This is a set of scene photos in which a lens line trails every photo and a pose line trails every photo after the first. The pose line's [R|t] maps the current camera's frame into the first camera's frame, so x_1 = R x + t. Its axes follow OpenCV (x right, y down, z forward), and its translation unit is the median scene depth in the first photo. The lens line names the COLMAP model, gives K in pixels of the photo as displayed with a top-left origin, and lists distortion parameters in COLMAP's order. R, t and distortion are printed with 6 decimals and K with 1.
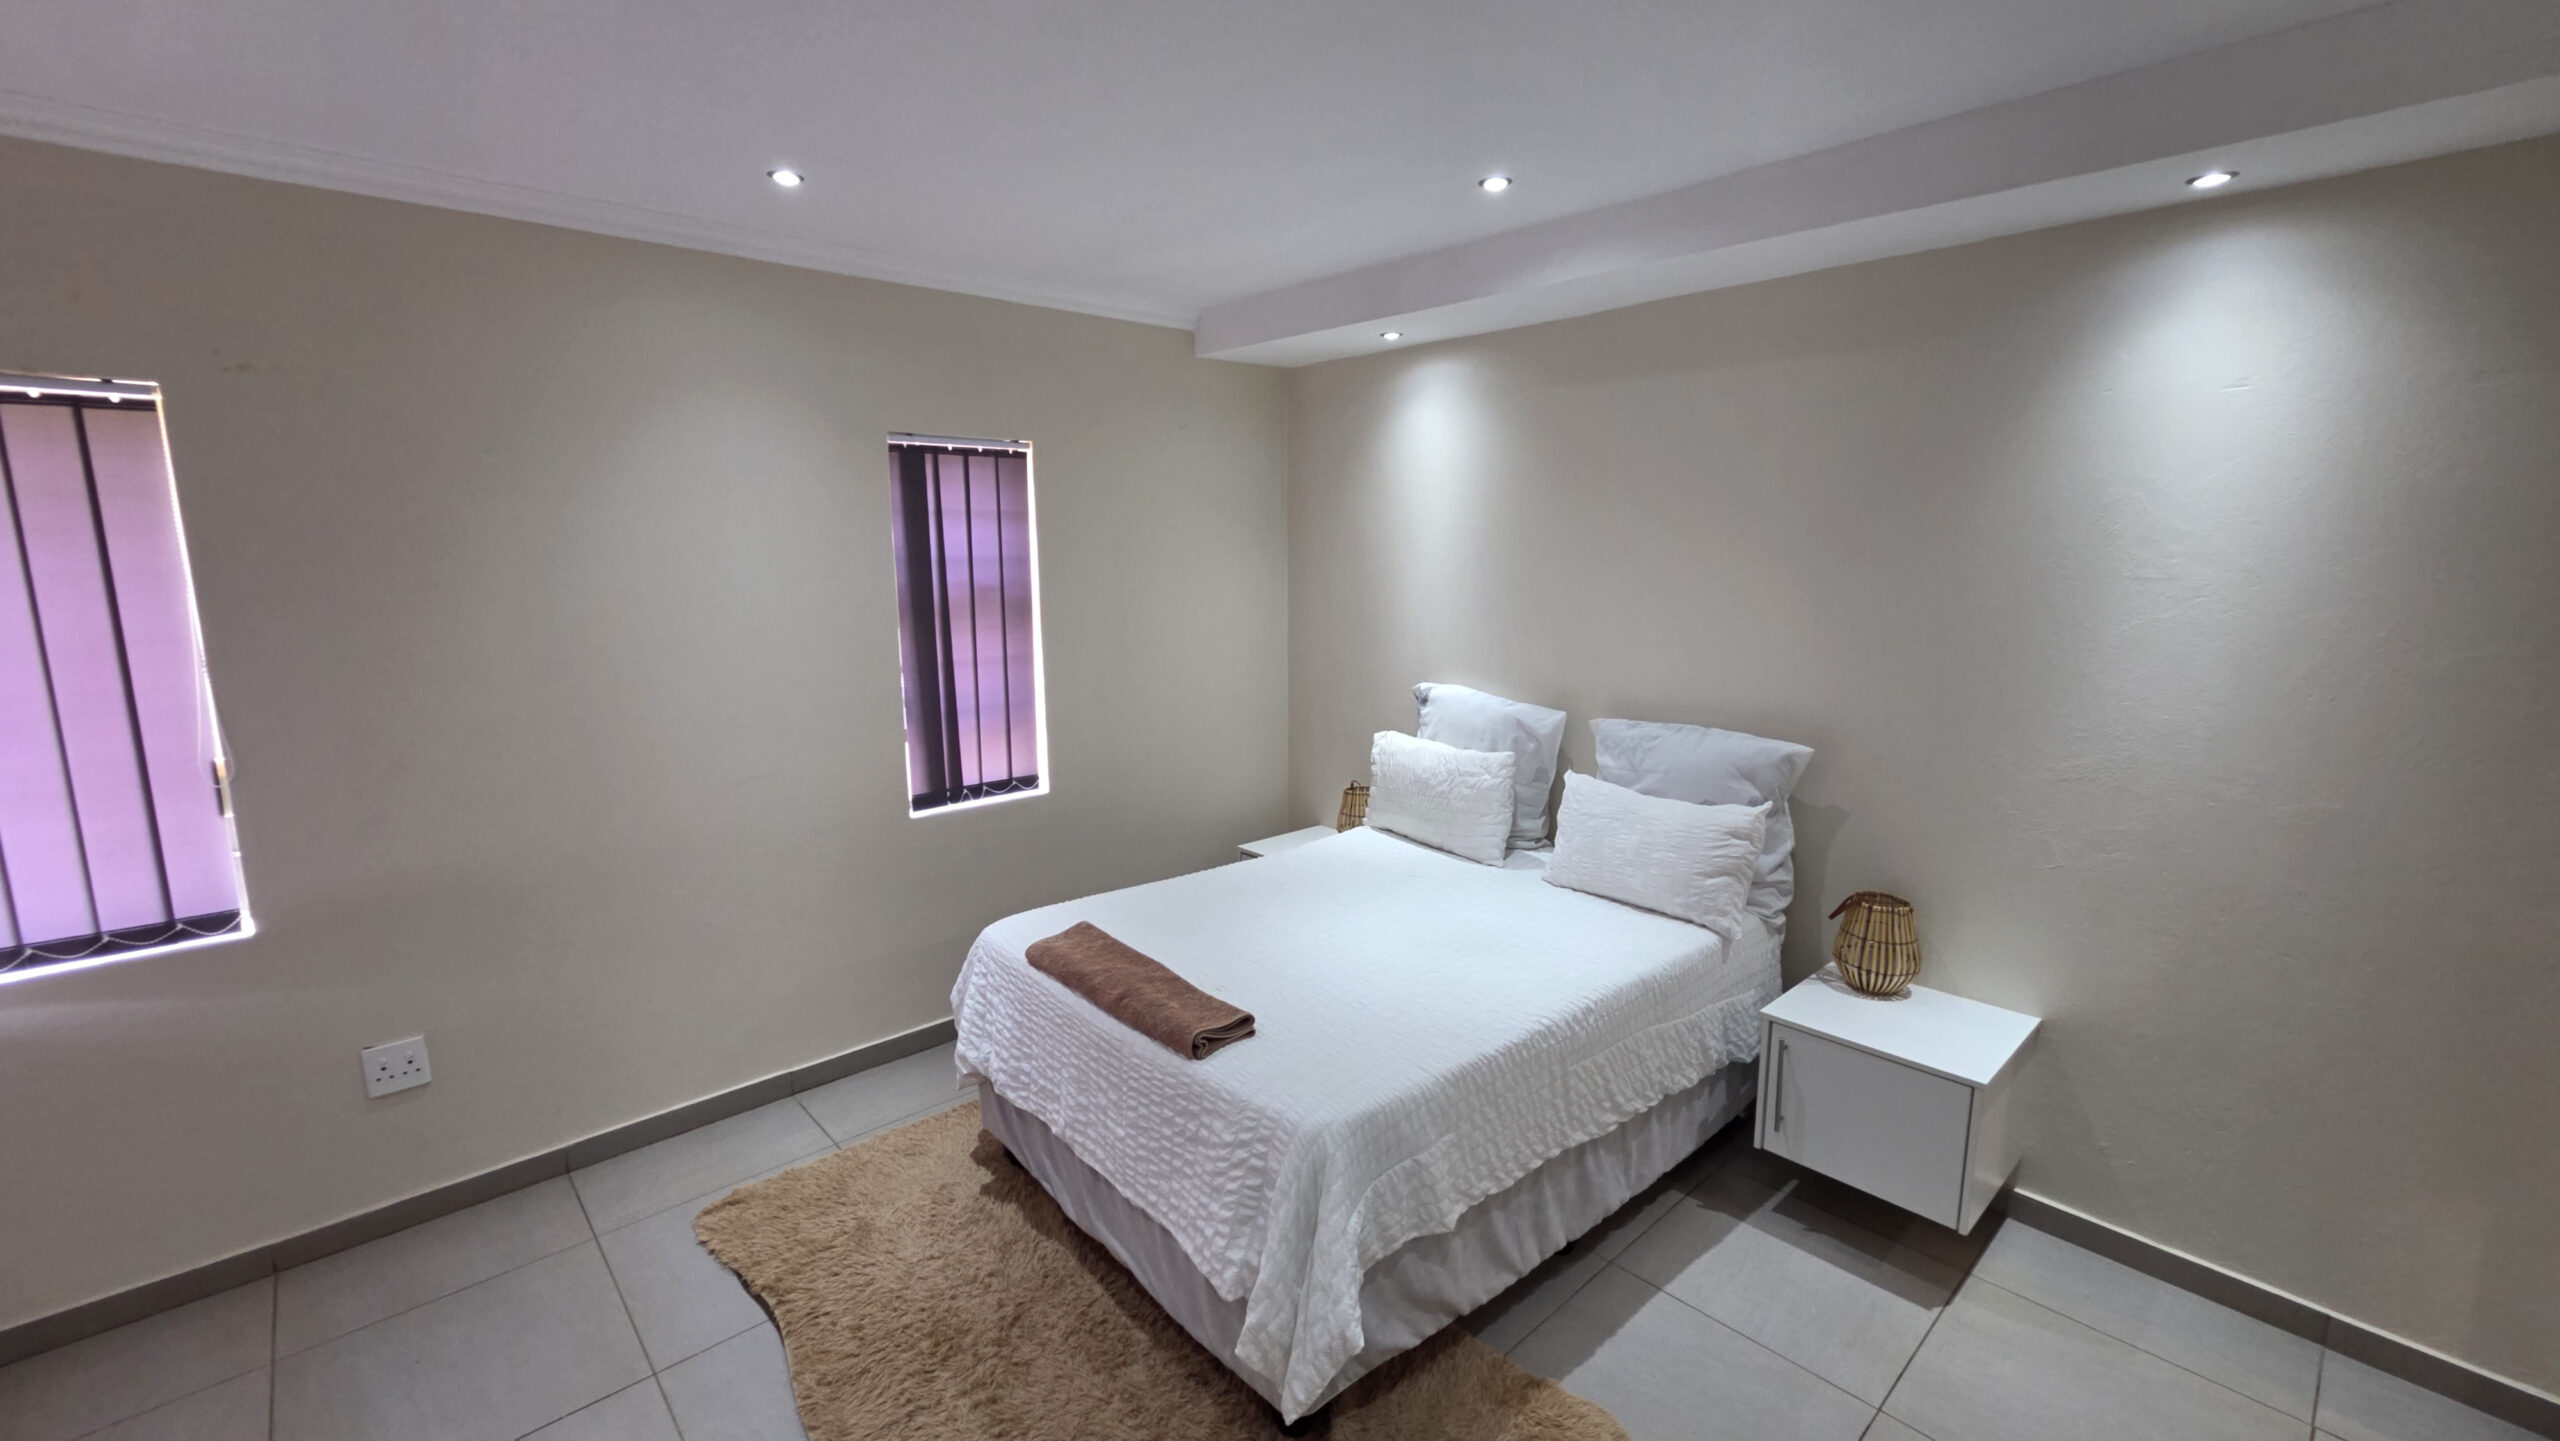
lens RADIAL K [[1051.9, 0, 1273.7], [0, 1051.9, 712.3], [0, 0, 1]] dist [-0.001716, -0.002362]
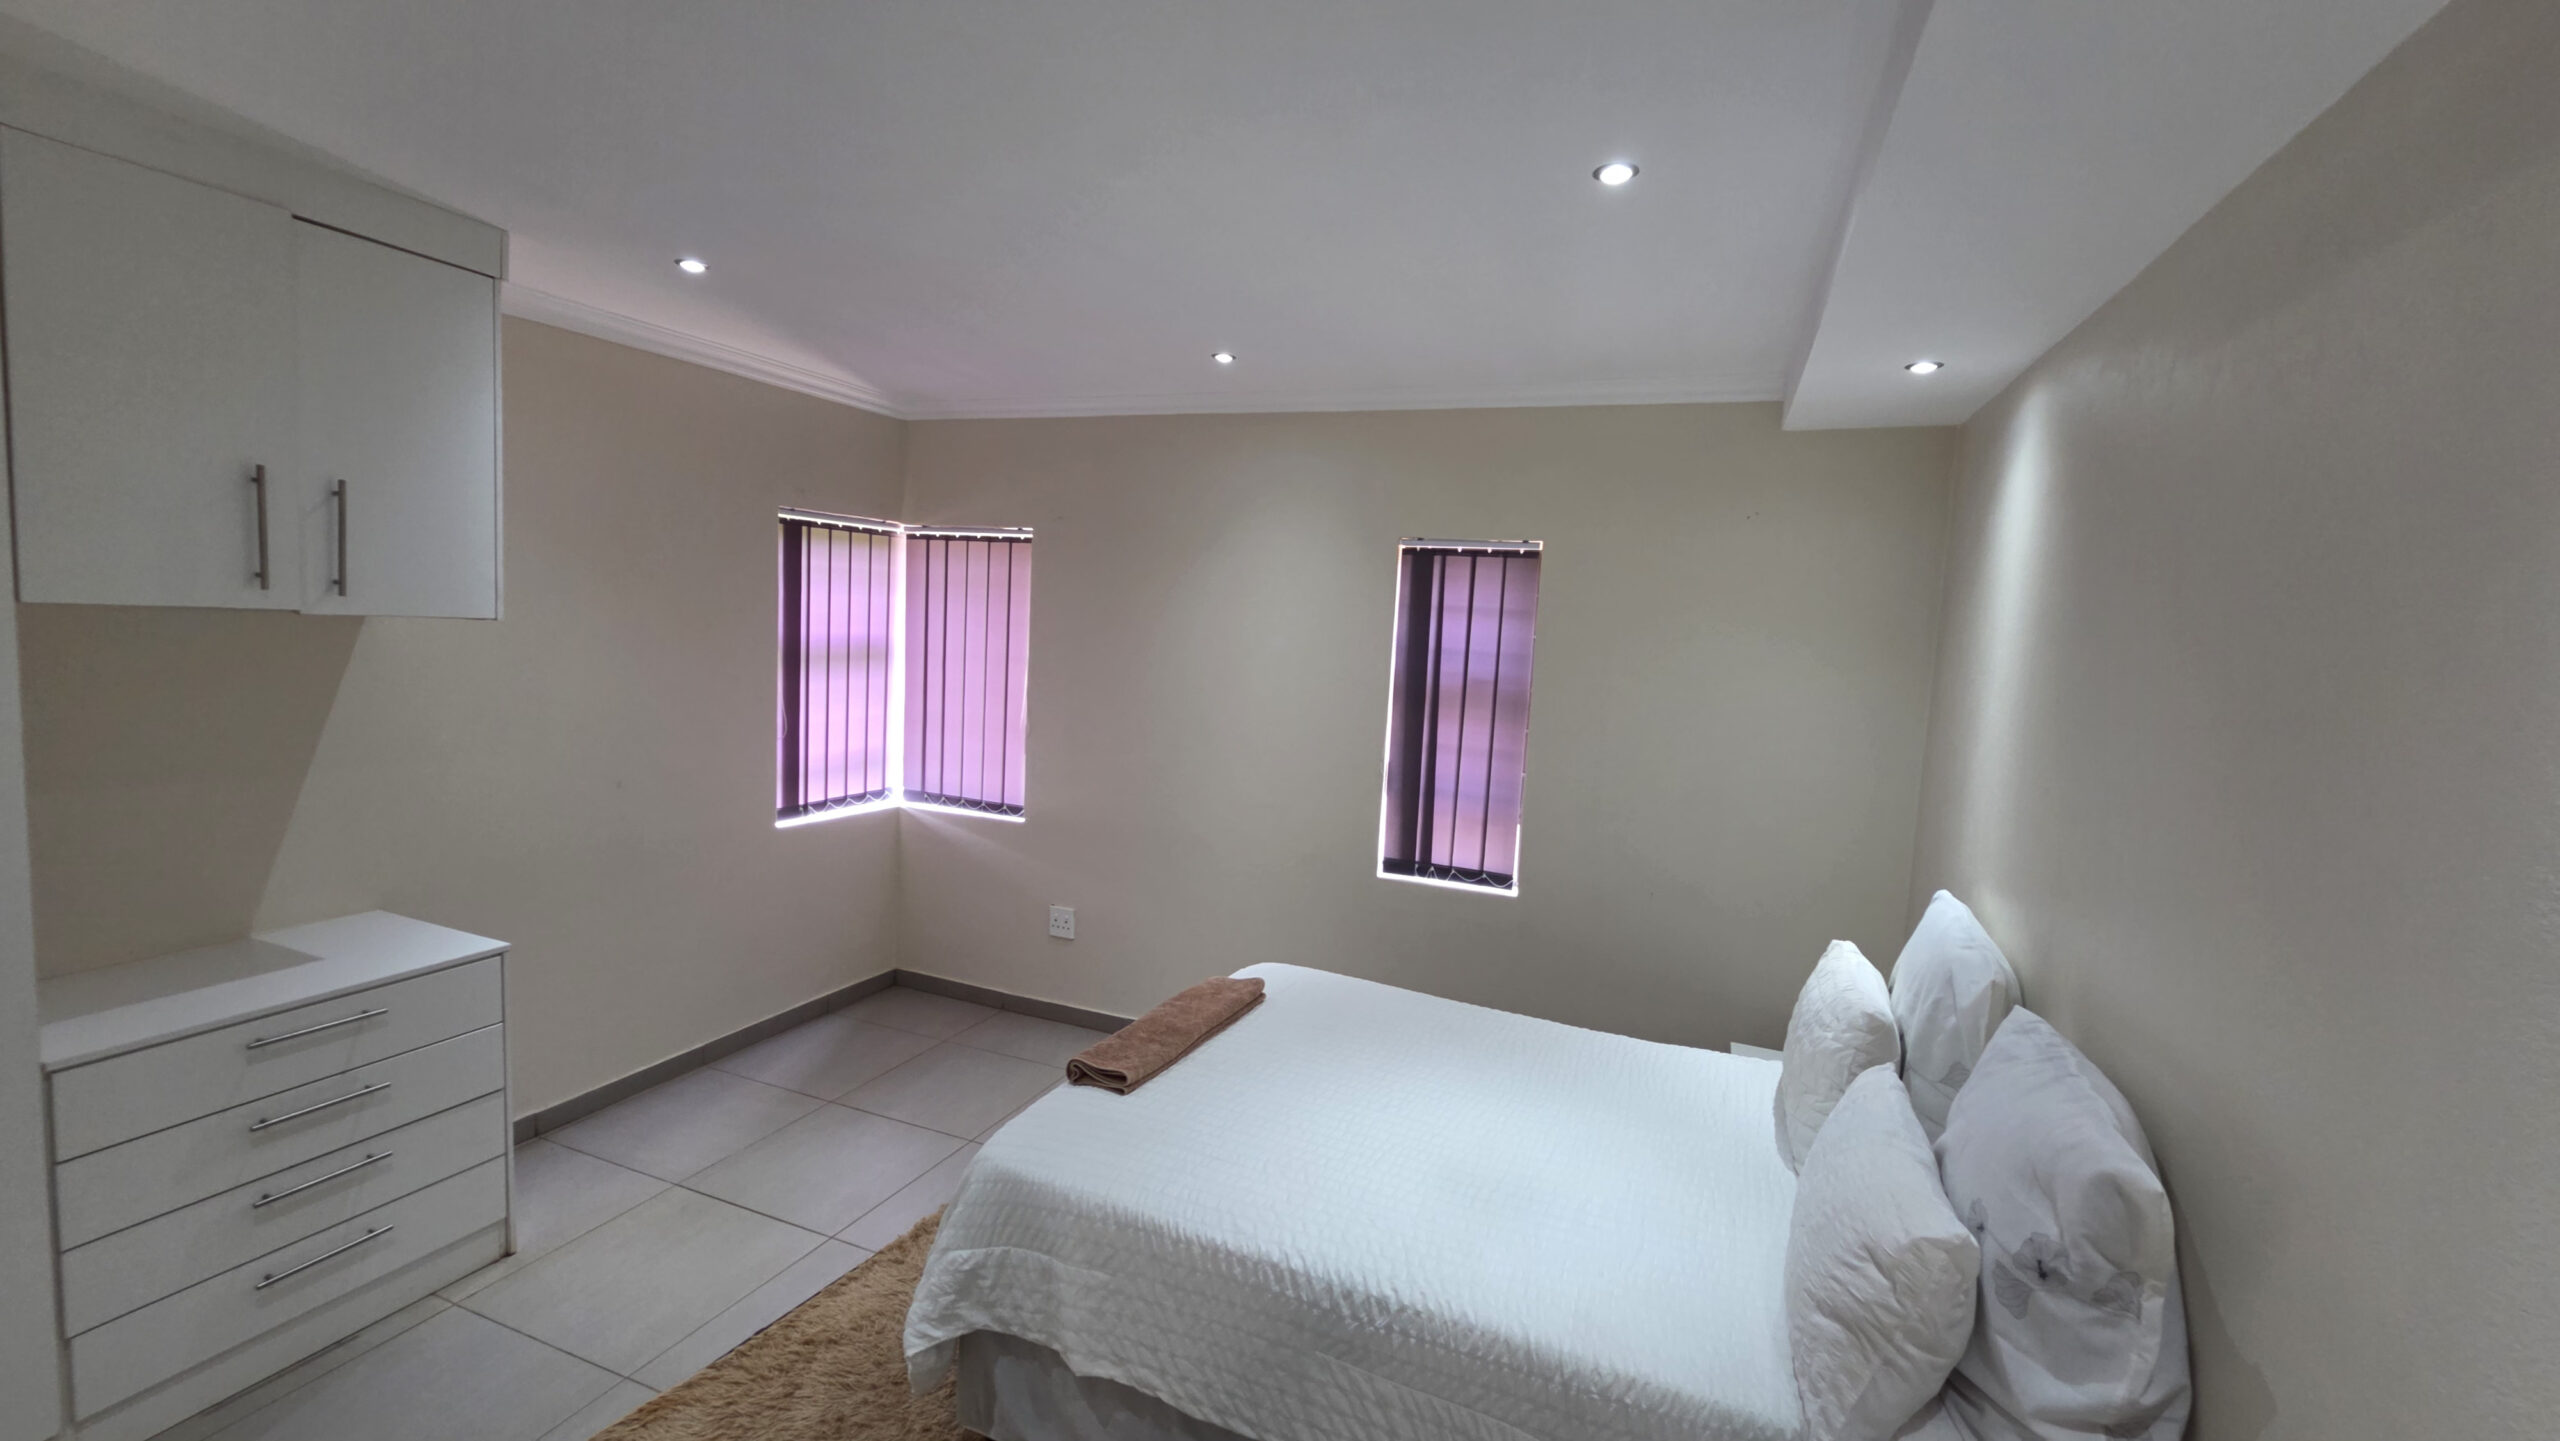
lens RADIAL K [[1032.0, 0, 1267.6], [0, 1032.0, 713.1], [0, 0, 1]] dist [0.001475, -0.000050]
pose [[0.430522, 0.107505, -0.896155, 0.564625], [-0.201809, 0.979210, 0.020518, -0.067691], [0.879730, 0.172019, 0.443267, 0.377358]]
